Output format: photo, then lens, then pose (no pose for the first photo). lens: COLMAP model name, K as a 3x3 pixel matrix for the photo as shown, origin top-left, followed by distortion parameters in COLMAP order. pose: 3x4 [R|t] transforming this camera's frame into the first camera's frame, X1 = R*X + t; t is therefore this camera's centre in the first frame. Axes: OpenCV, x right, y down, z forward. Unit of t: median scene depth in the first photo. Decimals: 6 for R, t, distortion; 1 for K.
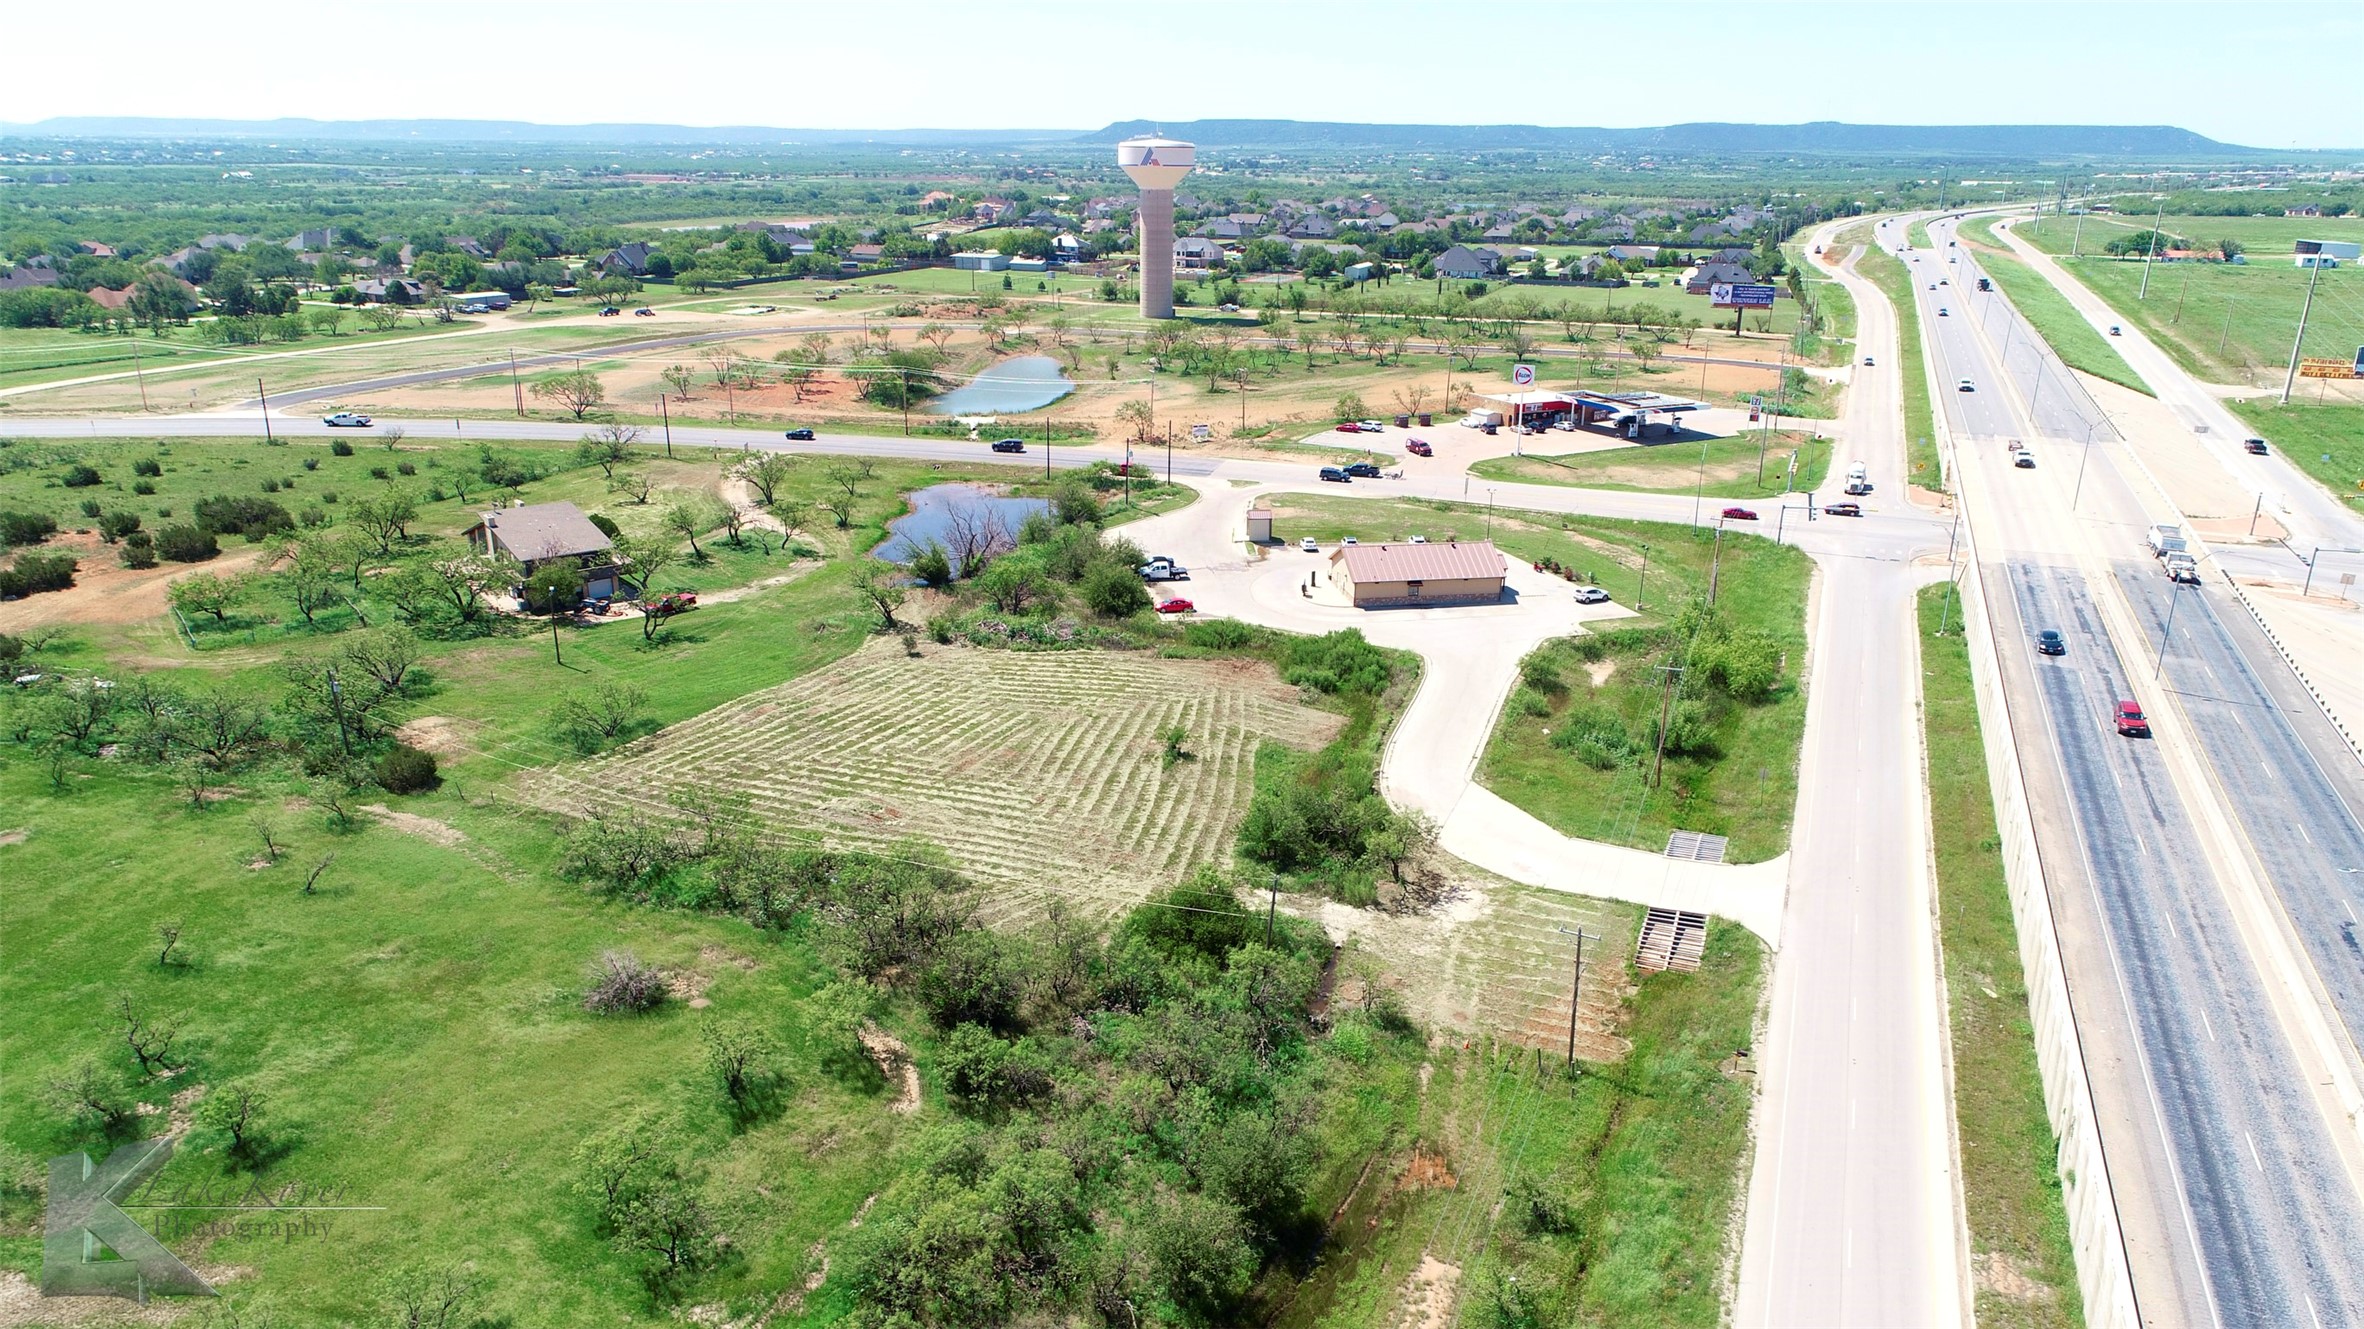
lens RADIAL K [[1573.3, 0, 1186.0], [0, 1573.3, 657.0], [0, 0, 1]] dist [0.034298, -0.004836]
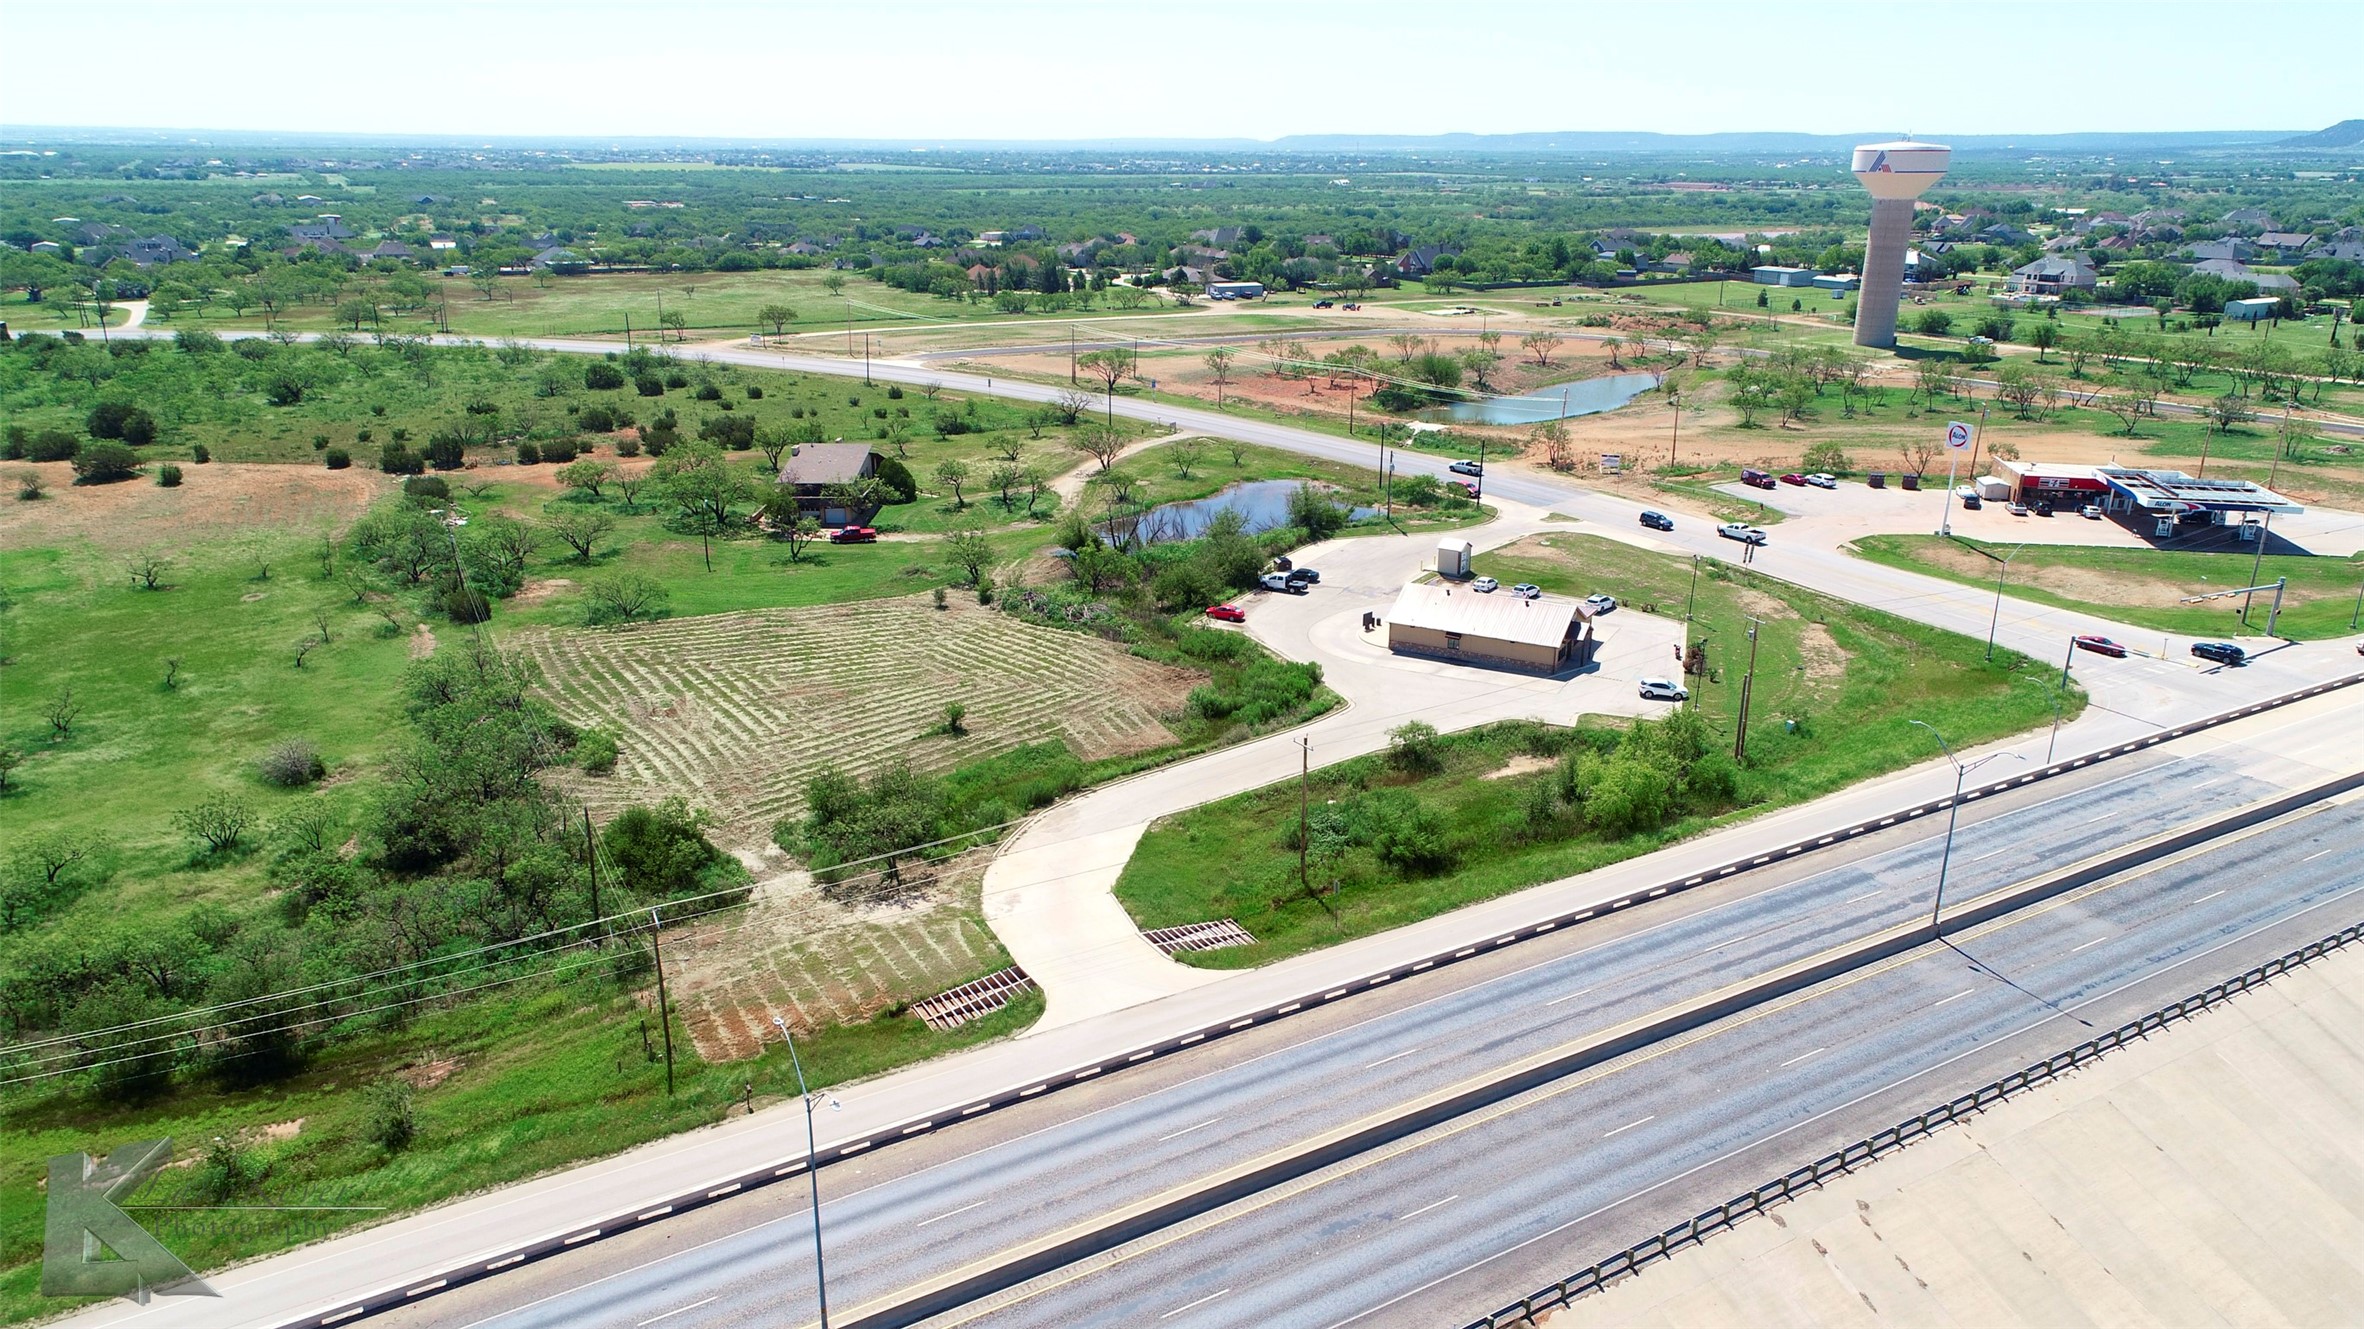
lens RADIAL K [[1573.3, 0, 1184.1], [0, 1573.3, 656.6], [0, 0, 1]] dist [0.034298, -0.004836]
pose [[0.790608, 0.188830, -0.582480, 0.584987], [-0.191989, 0.979739, 0.057025, -0.060431], [0.581446, 0.066745, 0.810842, 0.198490]]
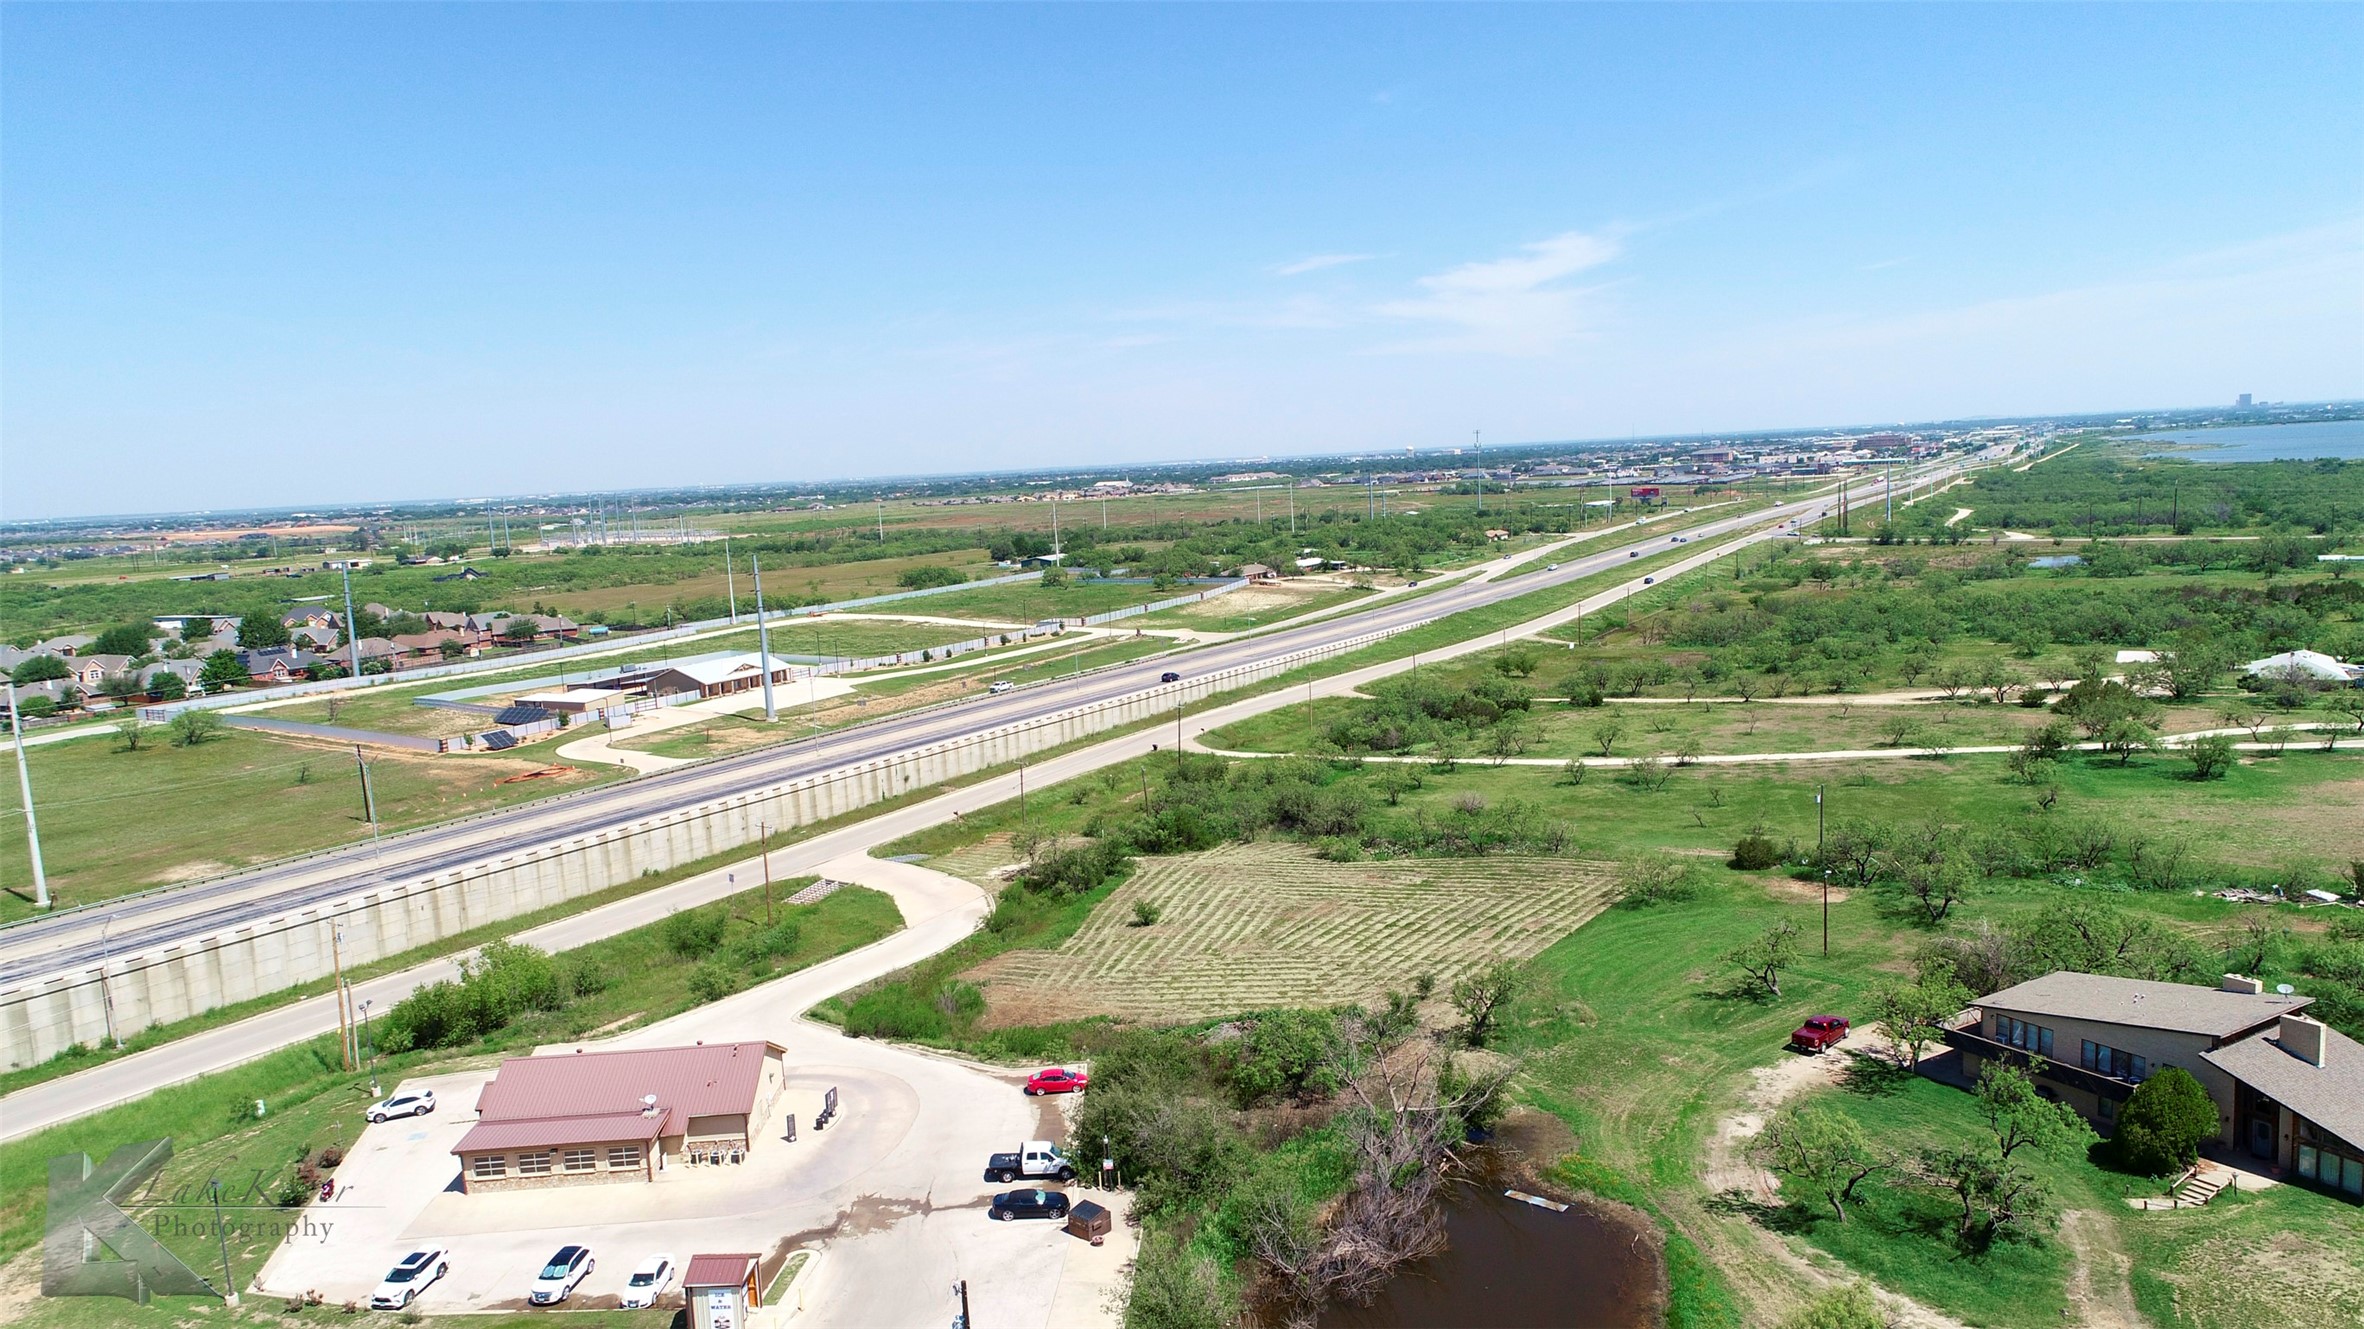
lens RADIAL K [[1573.3, 0, 1181.2], [0, 1573.3, 647.1], [0, 0, 1]] dist [0.034298, -0.004836]
pose [[-0.989541, 0.027479, 0.141610, -0.163993], [0.085351, 0.902940, 0.421206, -0.490580], [-0.116291, 0.428887, -0.895842, 1.588428]]
